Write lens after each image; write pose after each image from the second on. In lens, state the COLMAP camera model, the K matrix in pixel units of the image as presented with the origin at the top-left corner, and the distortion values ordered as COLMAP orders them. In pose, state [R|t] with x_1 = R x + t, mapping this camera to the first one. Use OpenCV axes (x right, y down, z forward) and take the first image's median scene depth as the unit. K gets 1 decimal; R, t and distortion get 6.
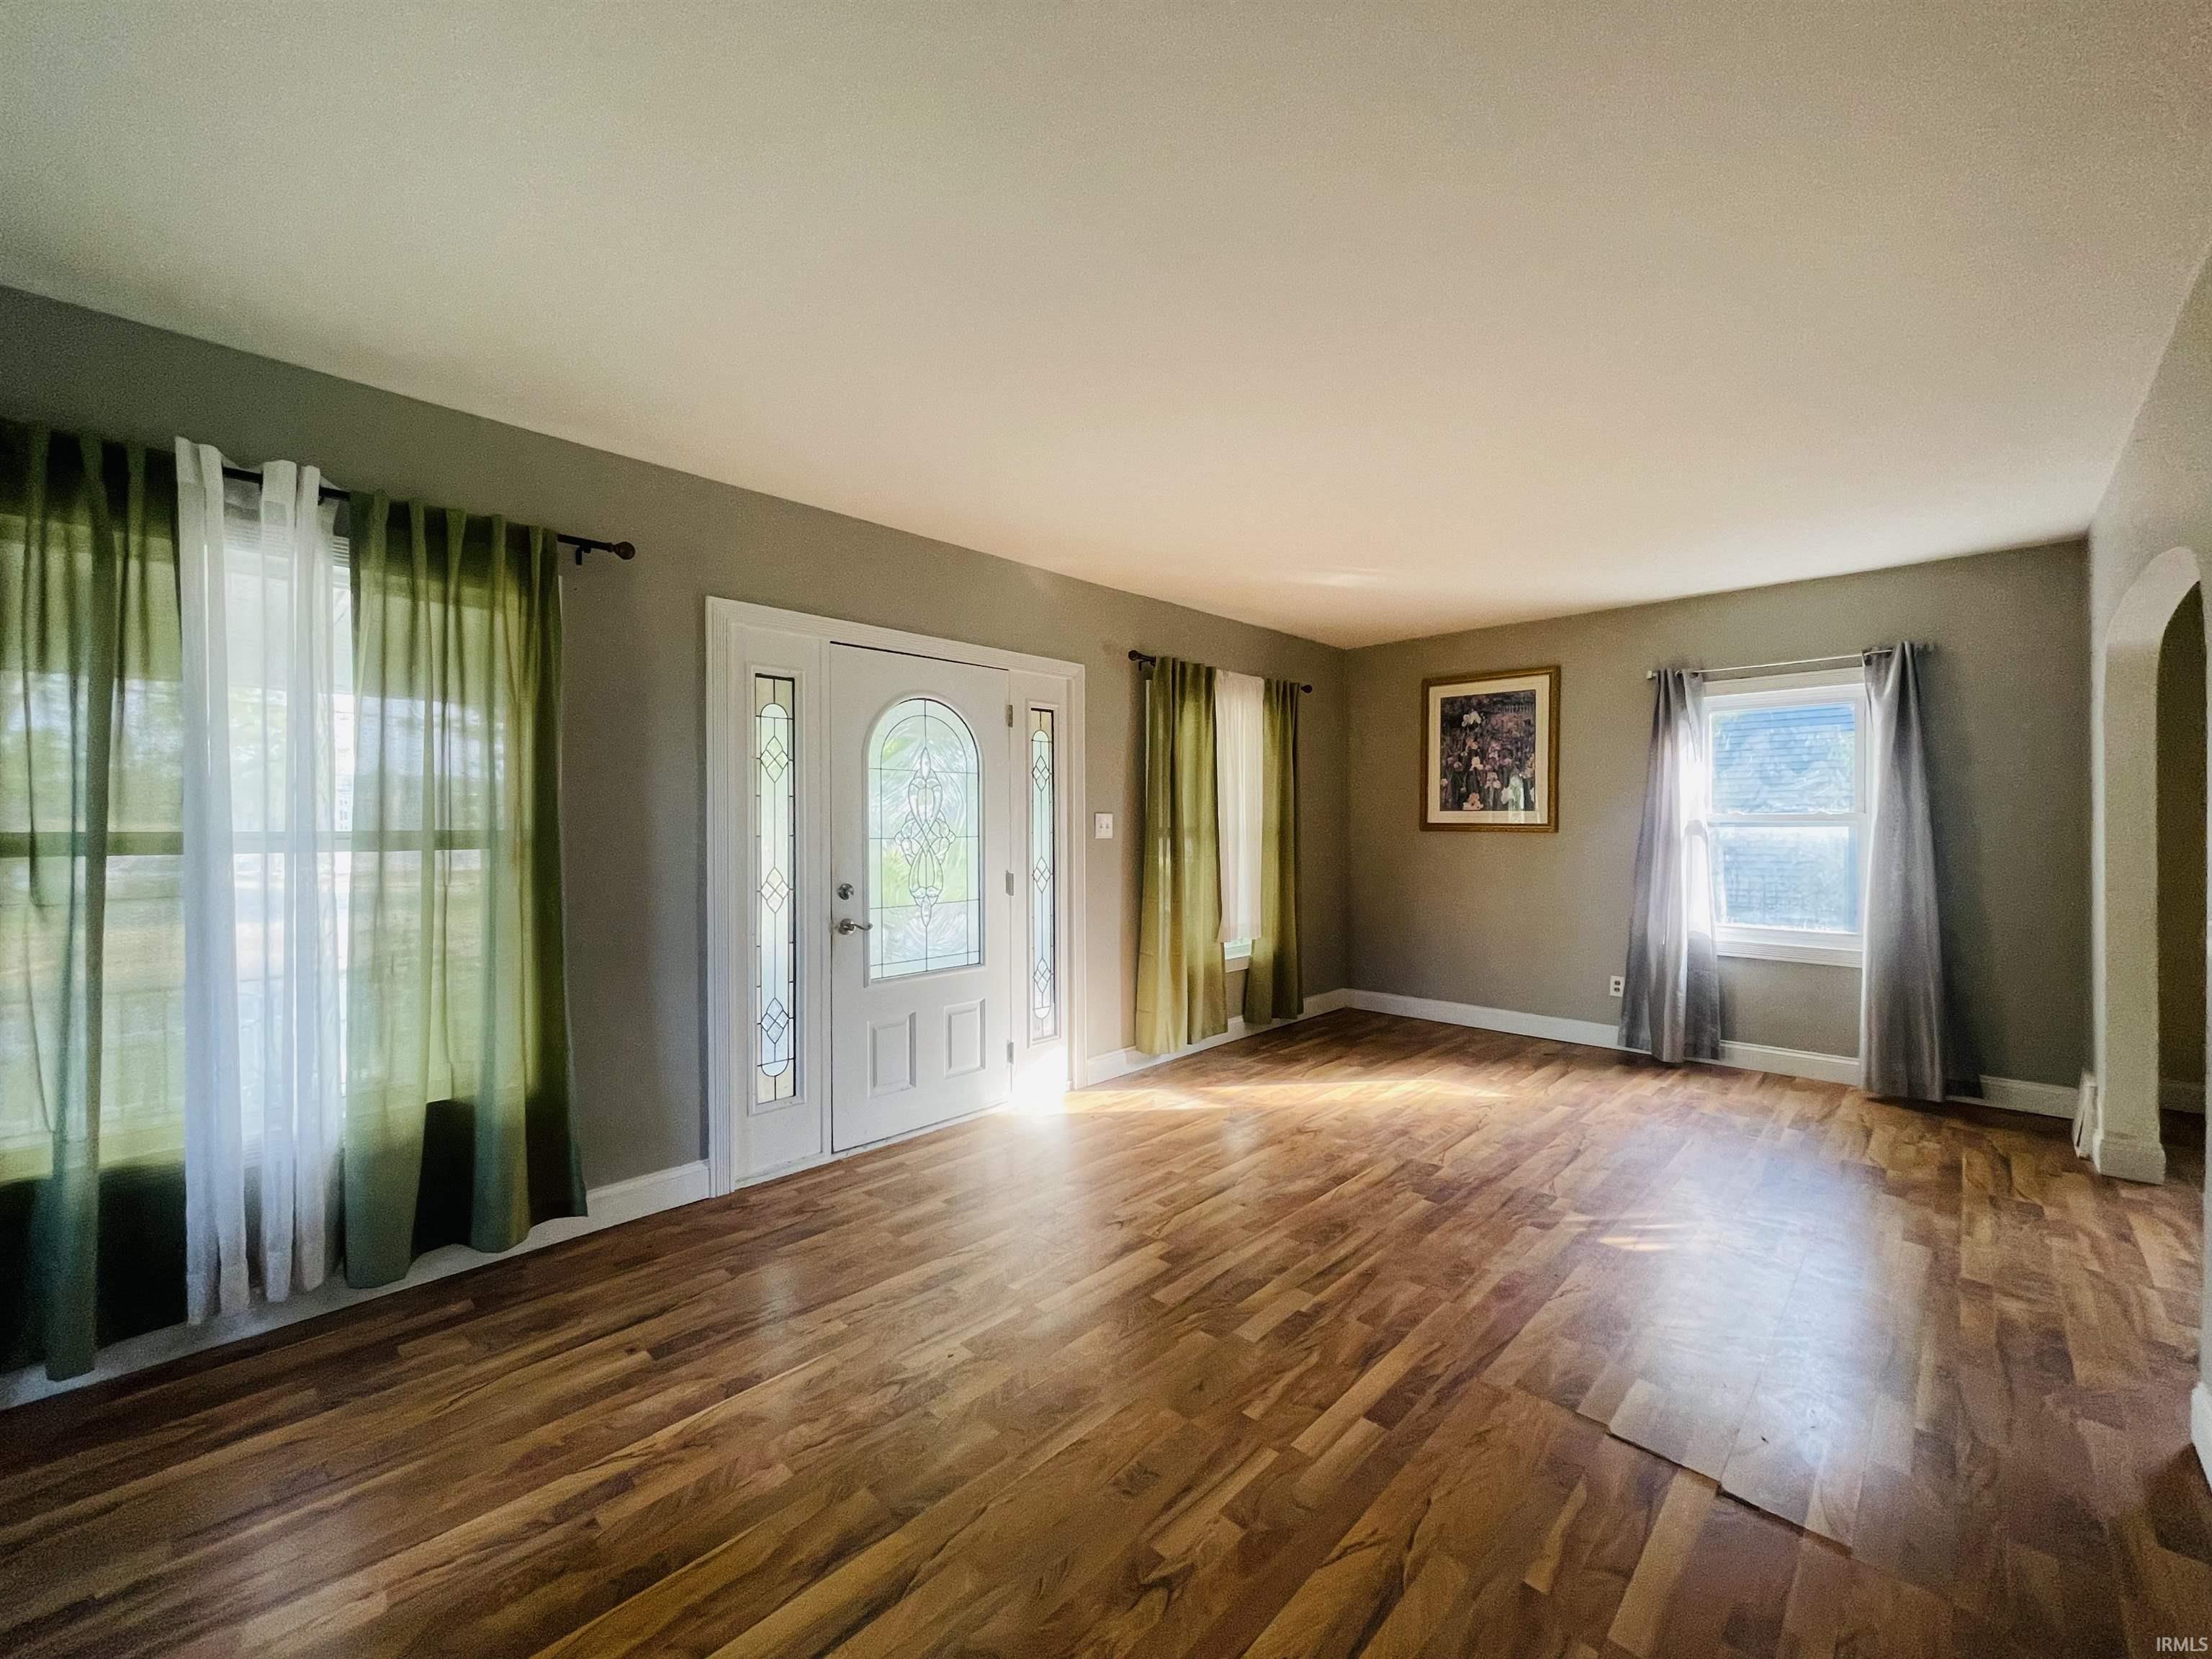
lens RADIAL K [[884.2, 0, 1105.5], [0, 884.2, 822.9], [0, 0, 1]] dist [-0.001096, -0.000880]
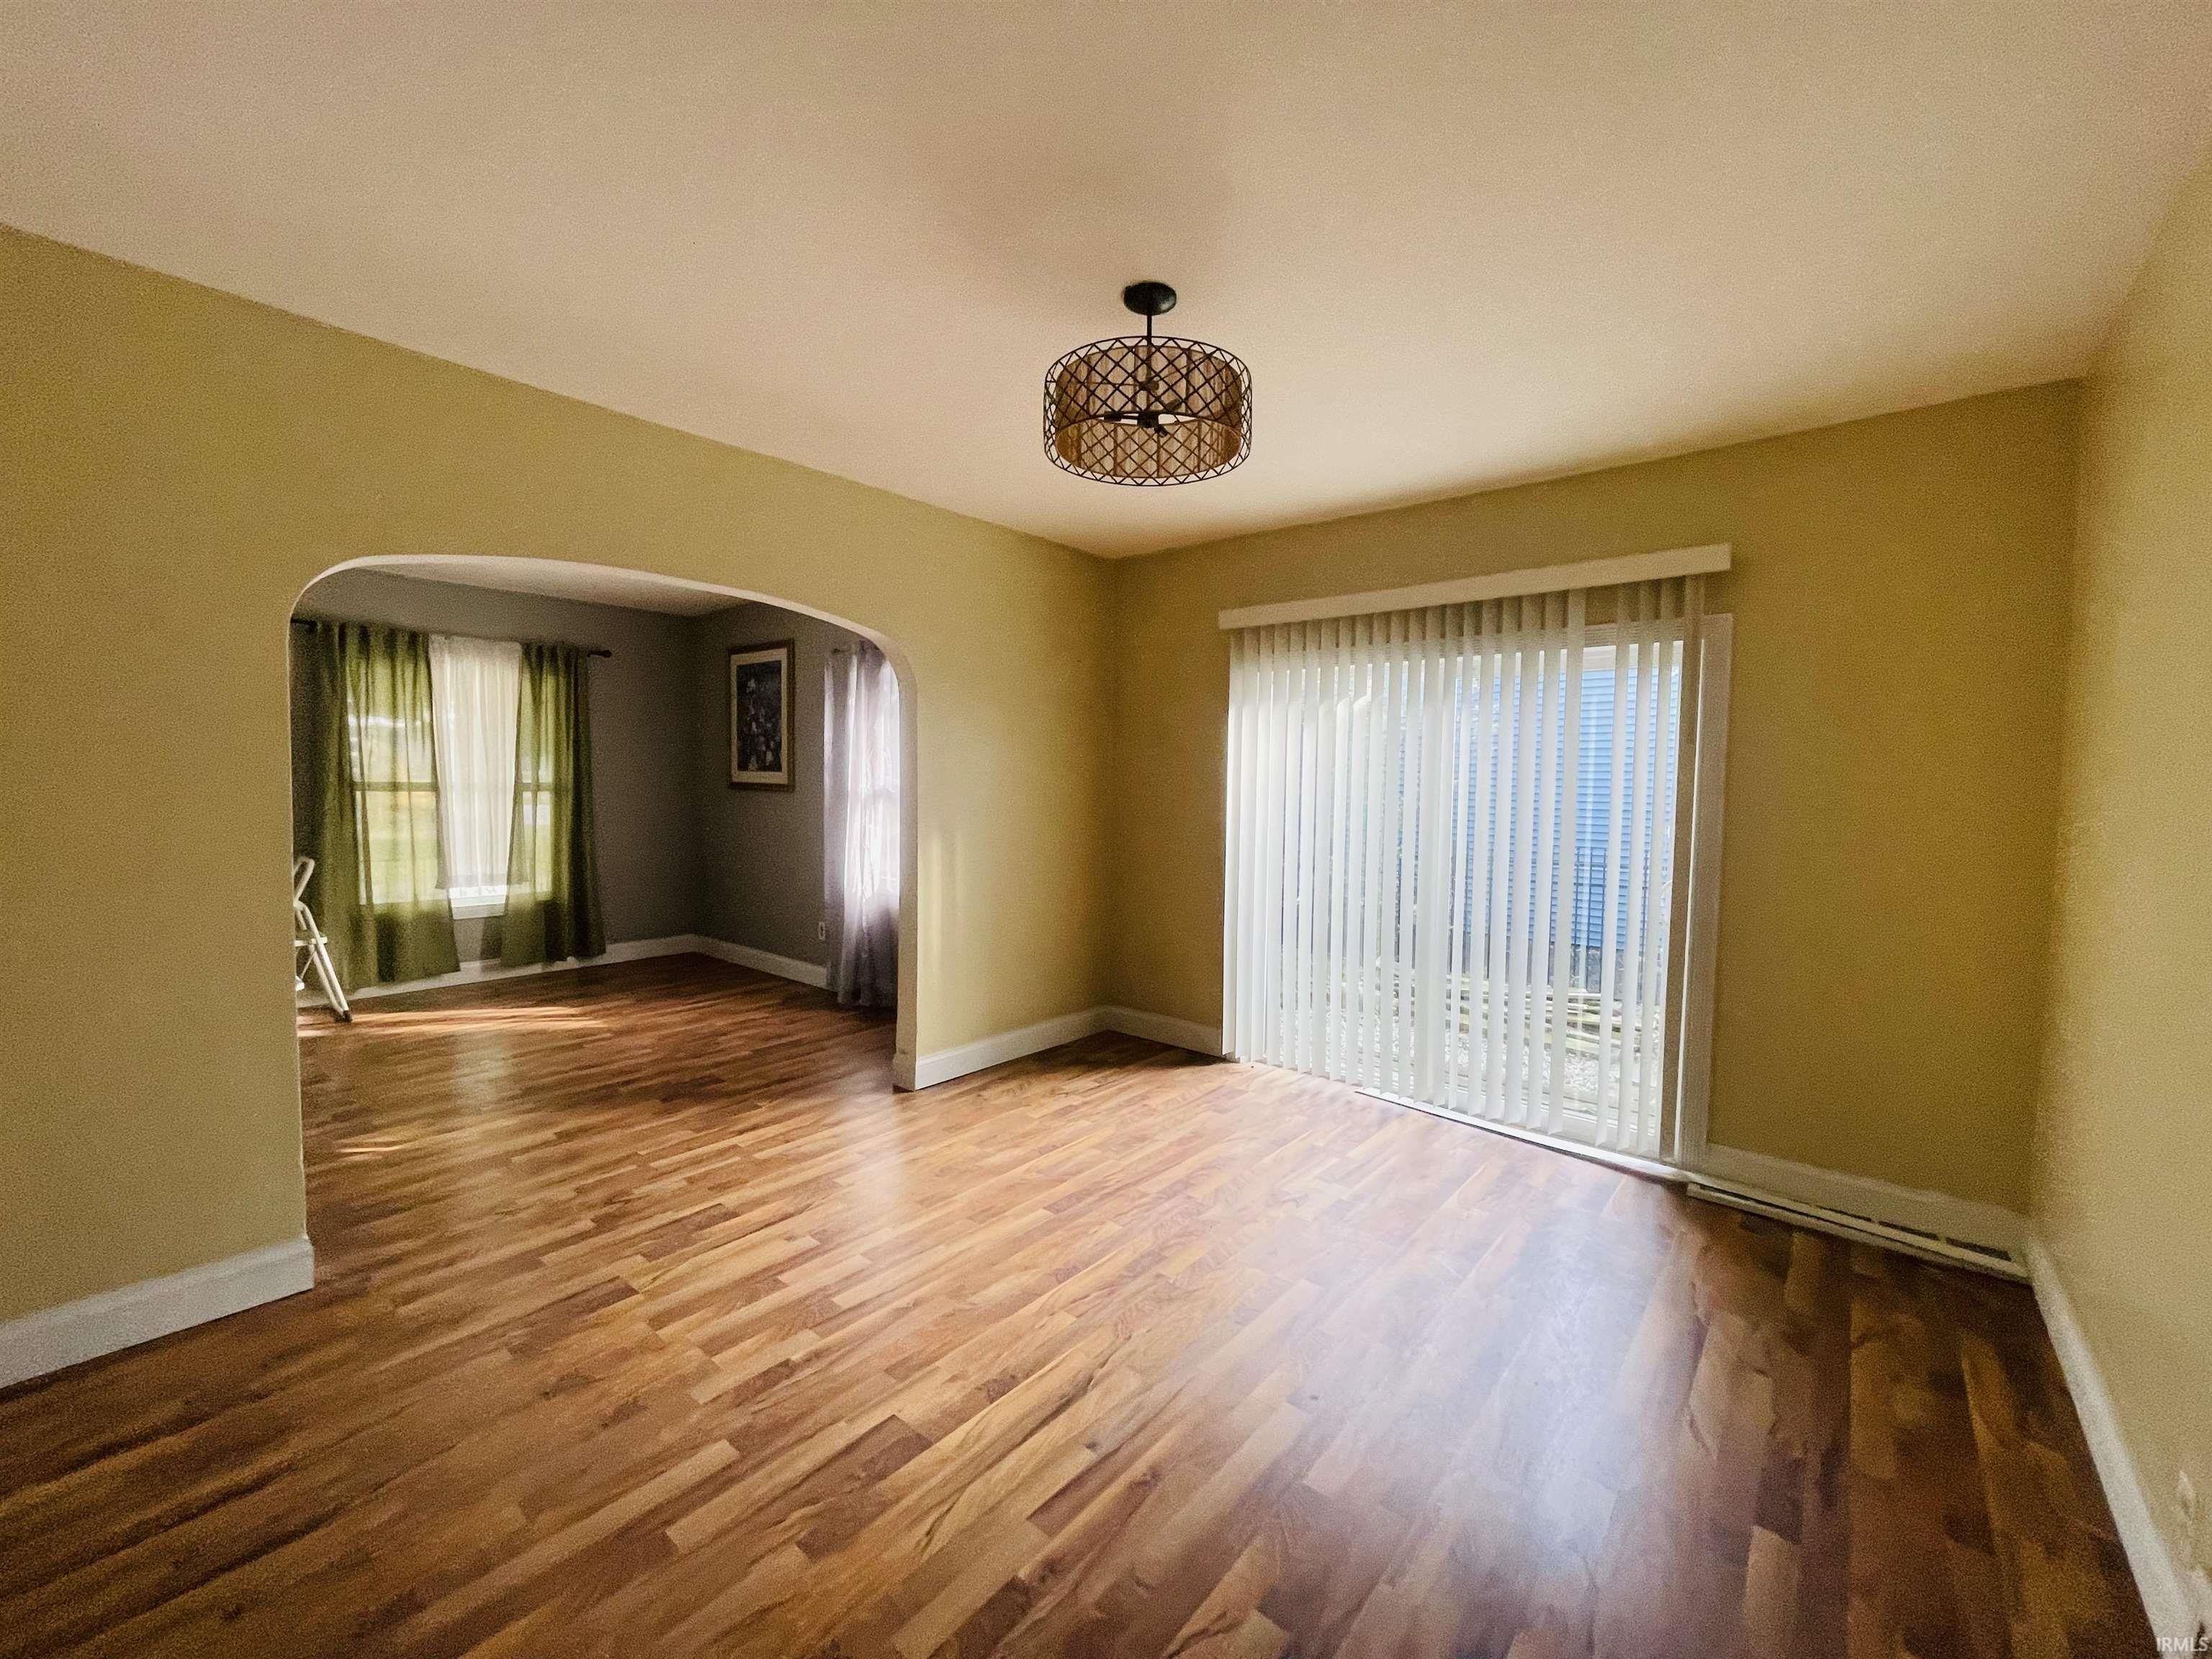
lens RADIAL K [[884.2, 0, 1113.7], [0, 884.2, 824.9], [0, 0, 1]] dist [-0.001096, -0.000880]
pose [[0.996335, 0.012272, 0.084648, 1.100510], [-0.016331, 0.998741, 0.047425, -0.009860], [-0.083960, -0.048634, 0.995282, -0.165736]]
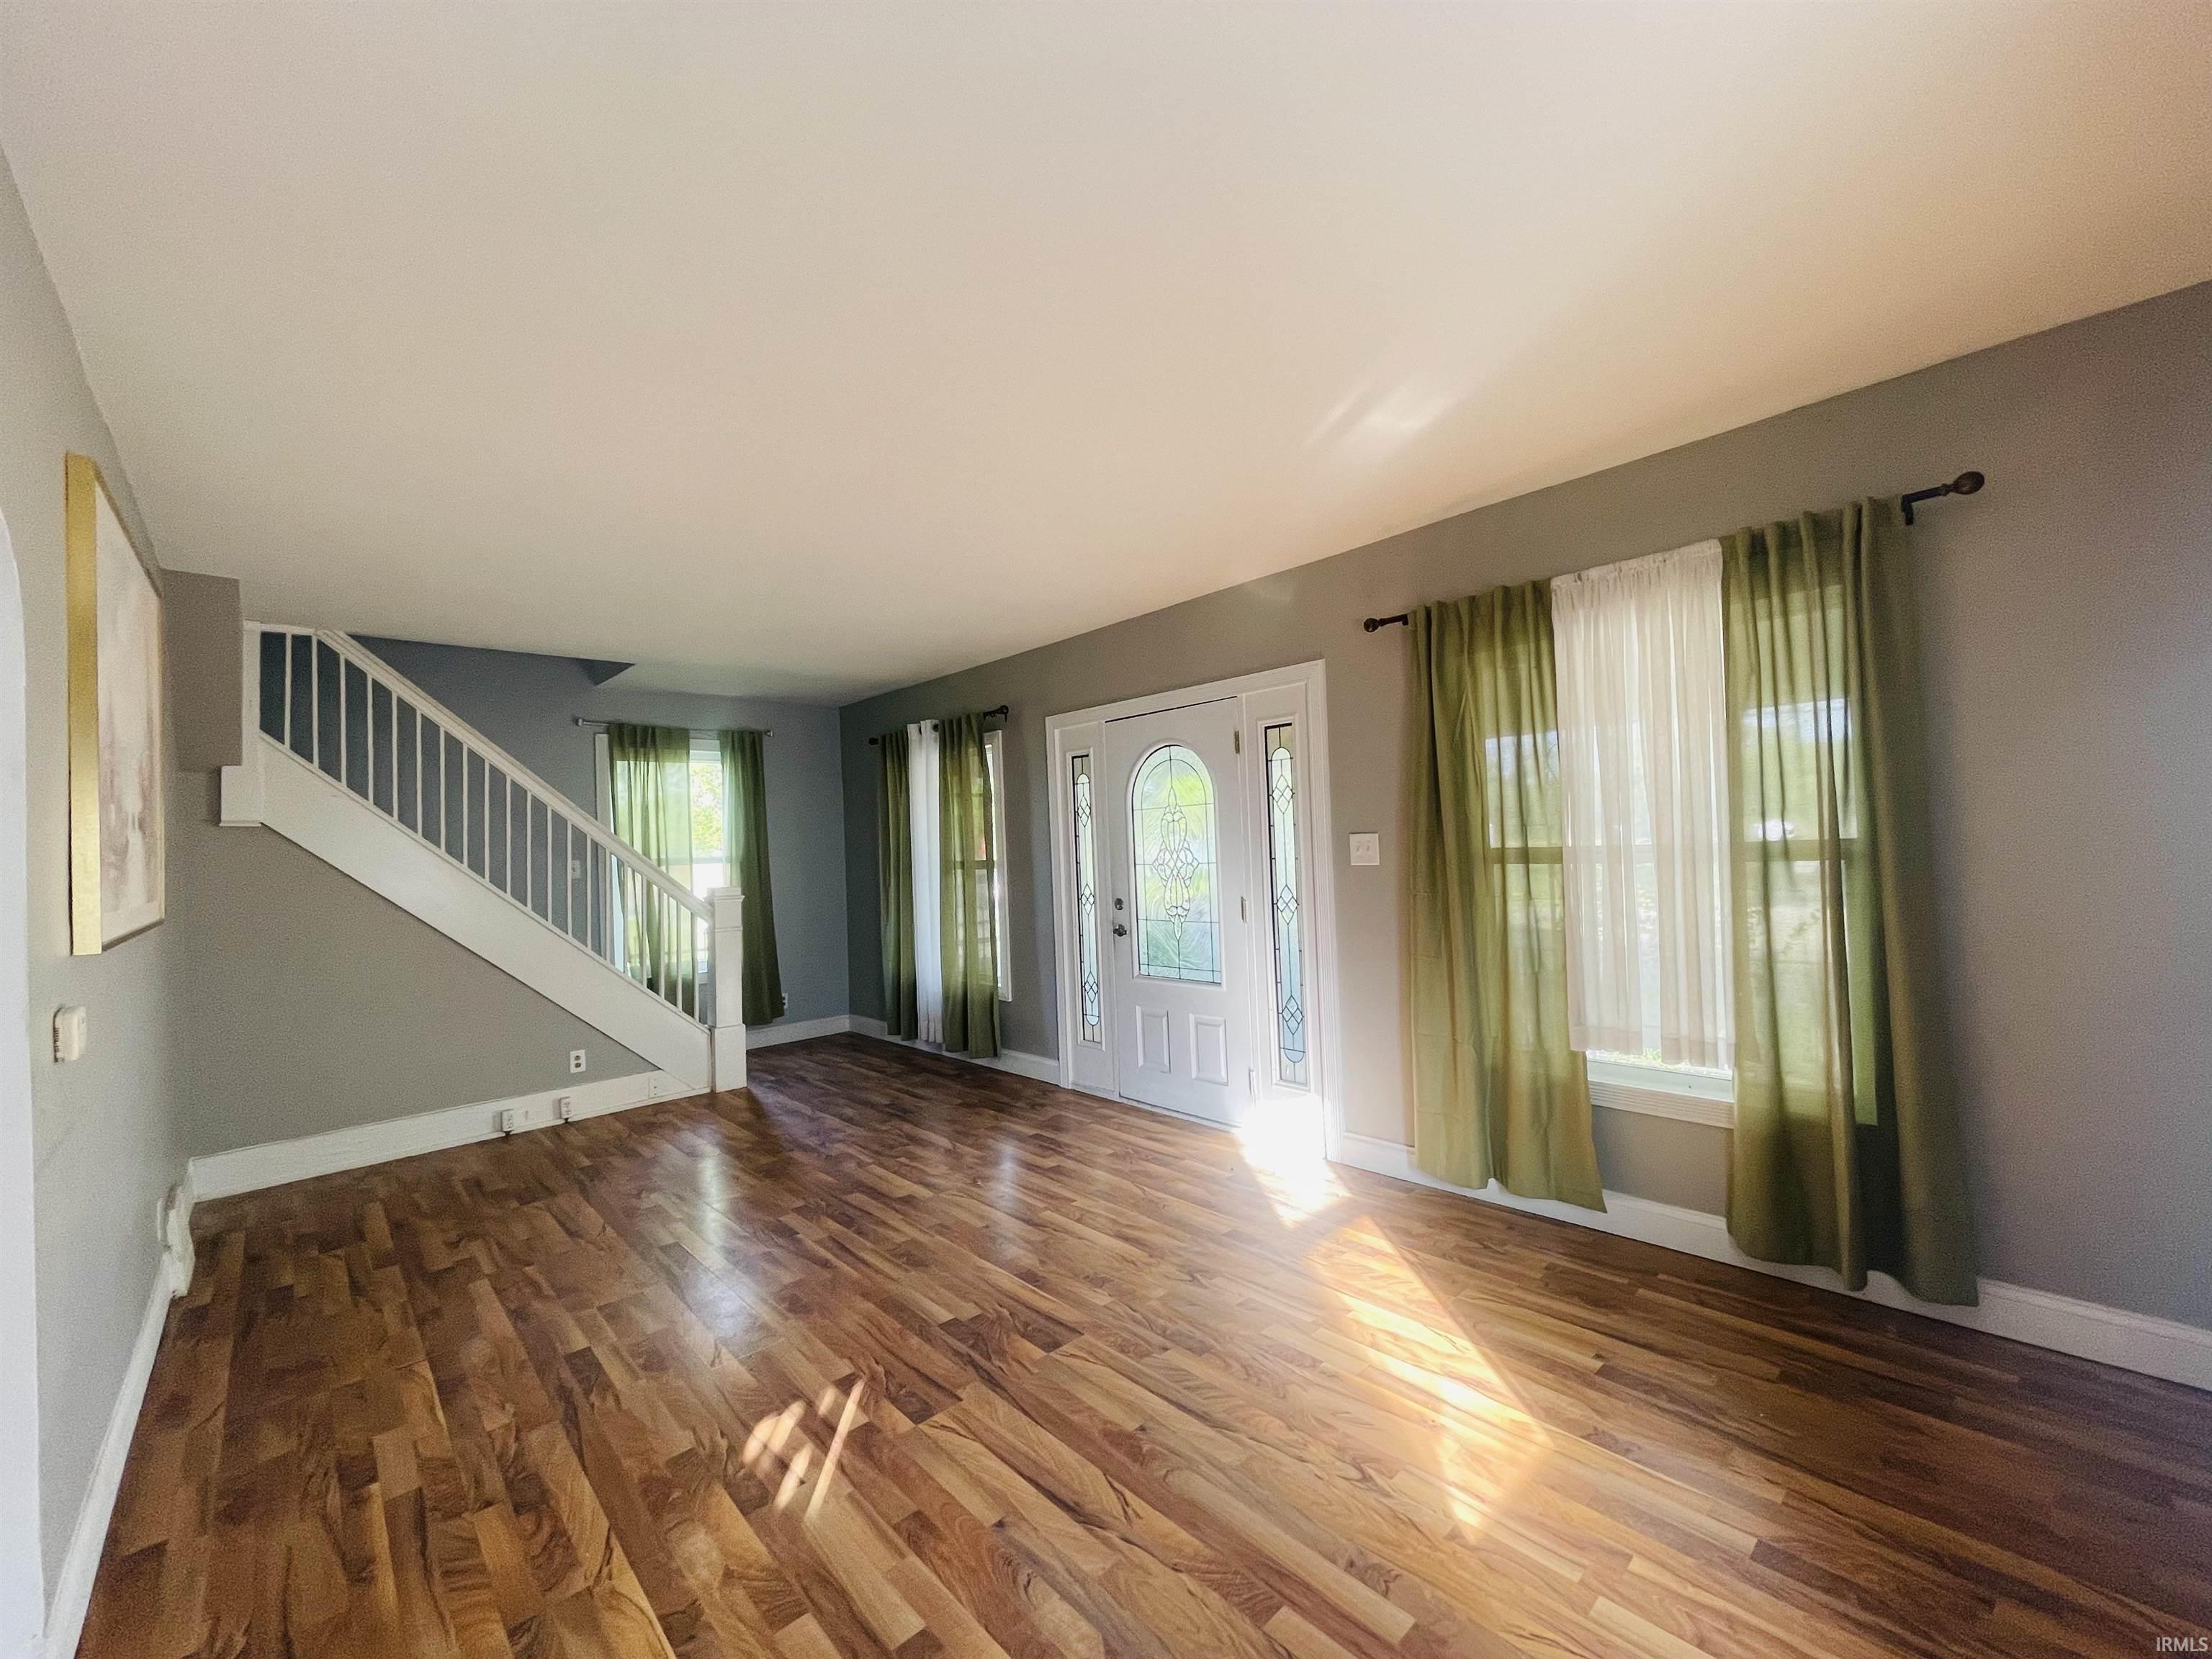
lens RADIAL K [[884.2, 0, 1116.9], [0, 884.2, 830.9], [0, 0, 1]] dist [-0.001096, -0.000880]
pose [[-0.042671, -0.017367, -0.998938, 0.933723], [0.035806, 0.999180, -0.018901, -0.007784], [0.998447, -0.036575, -0.042014, 0.942934]]
